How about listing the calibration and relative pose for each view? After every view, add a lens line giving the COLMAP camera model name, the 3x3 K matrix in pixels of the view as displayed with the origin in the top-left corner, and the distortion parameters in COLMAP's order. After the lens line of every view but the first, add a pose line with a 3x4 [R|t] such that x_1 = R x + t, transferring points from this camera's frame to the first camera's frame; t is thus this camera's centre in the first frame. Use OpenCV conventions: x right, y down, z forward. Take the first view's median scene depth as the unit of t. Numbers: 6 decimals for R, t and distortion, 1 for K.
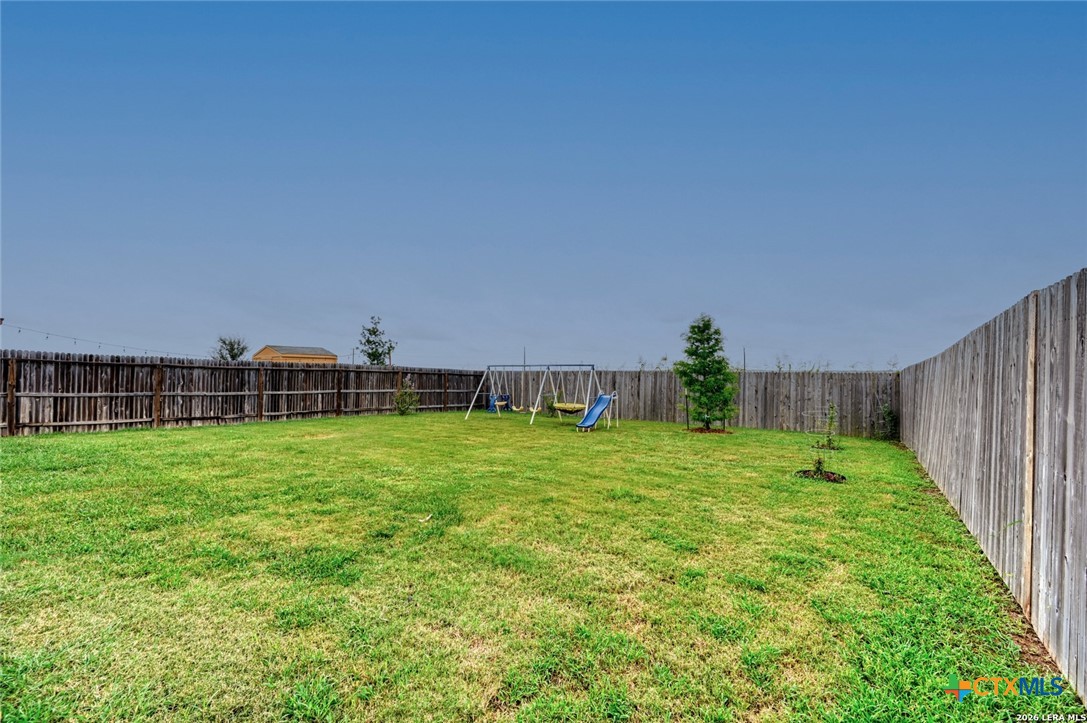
lens RADIAL K [[452.4, 0, 543.4], [0, 452.4, 367.8], [0, 0, 1]] dist [-0.002877, 0.000776]
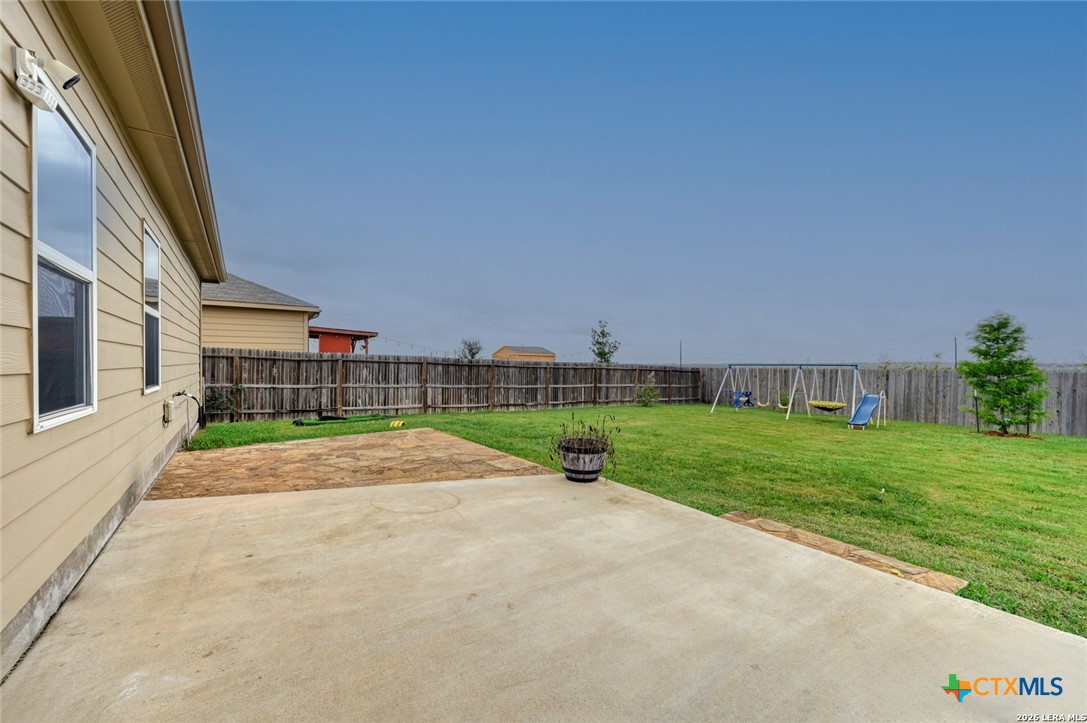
lens RADIAL K [[429.7, 0, 545.3], [0, 429.7, 358.2], [0, 0, 1]] dist [-0.001039, 0.000496]
pose [[0.944235, -0.004146, -0.329246, -0.235418], [0.001913, 0.999973, -0.007105, -0.015658], [0.329267, 0.006079, 0.944217, -0.159602]]
